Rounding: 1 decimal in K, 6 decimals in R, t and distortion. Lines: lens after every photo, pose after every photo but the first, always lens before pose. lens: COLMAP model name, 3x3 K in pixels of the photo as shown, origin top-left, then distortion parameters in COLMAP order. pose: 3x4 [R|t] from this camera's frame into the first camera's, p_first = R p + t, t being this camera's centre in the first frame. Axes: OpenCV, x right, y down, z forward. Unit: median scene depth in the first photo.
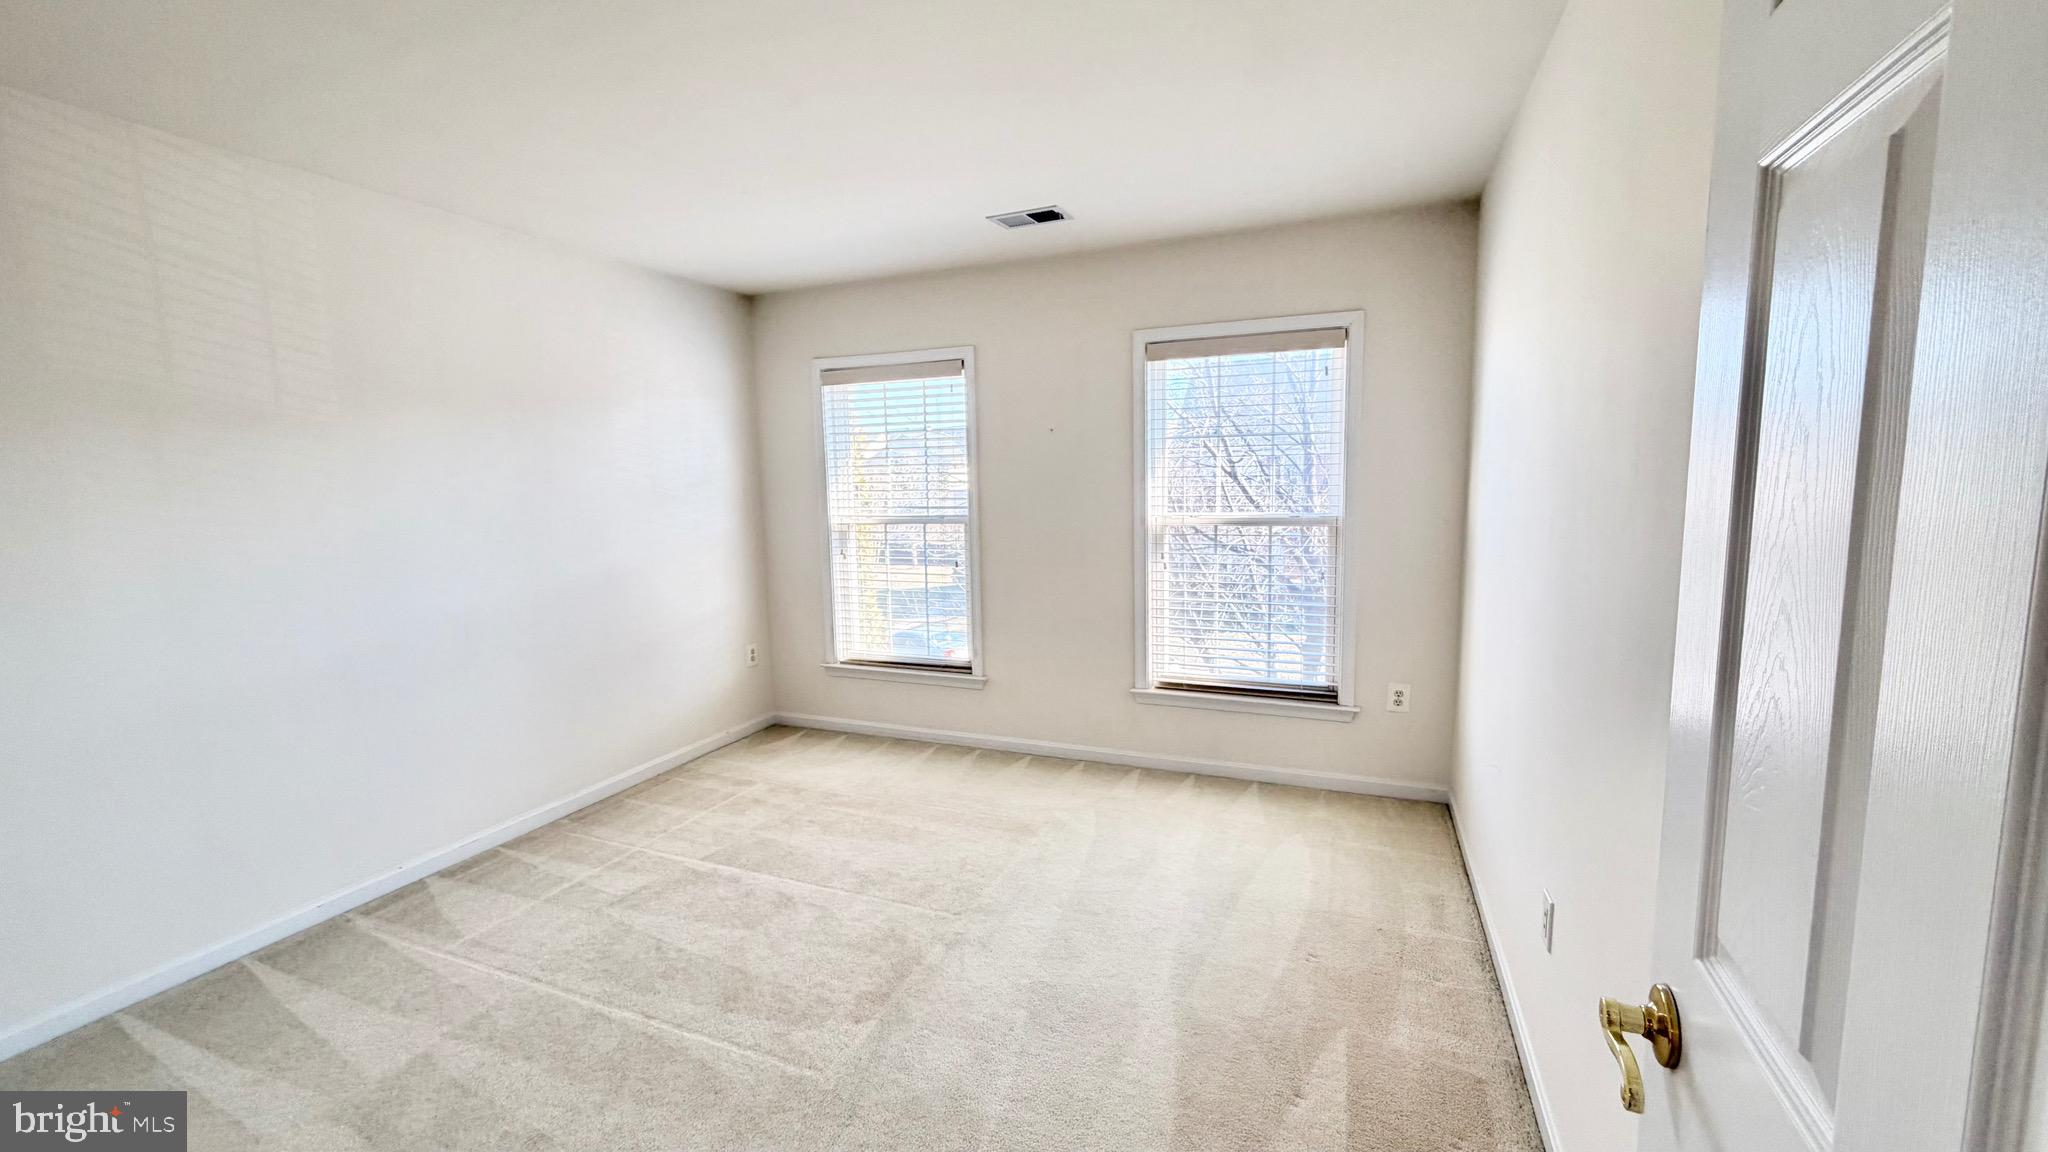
lens RADIAL K [[843.0, 0, 1024.0], [0, 843.0, 576.0], [0, 0, 1]] dist [0.000164, -0.000043]
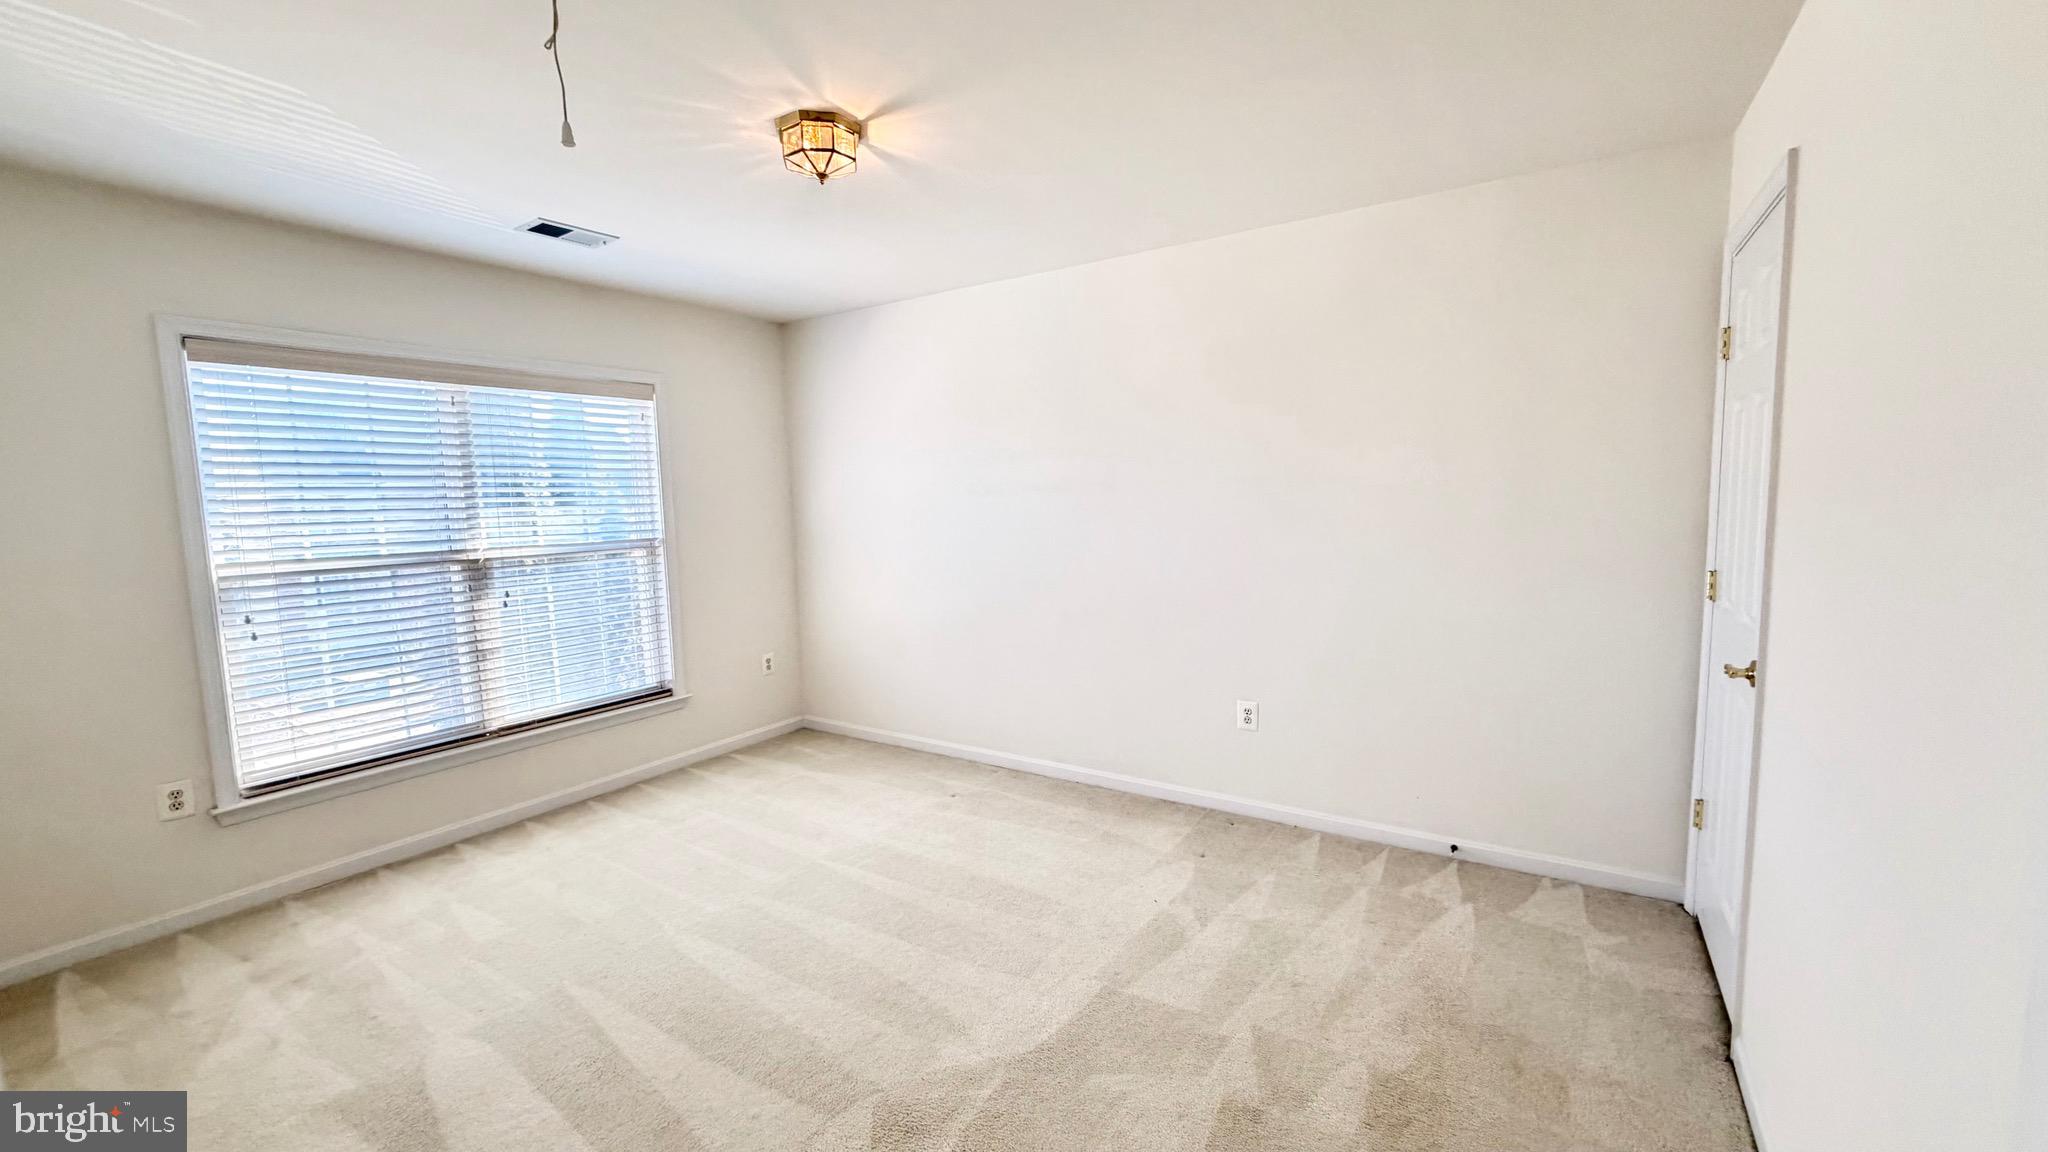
lens RADIAL K [[815.5, 0, 1016.3], [0, 815.5, 578.9], [0, 0, 1]] dist [-0.002090, -0.000245]
pose [[0.190108, -0.085480, 0.978035, -0.678473], [0.131328, 0.989463, 0.060952, -0.019763], [-0.972940, 0.116856, 0.199331, 0.285121]]
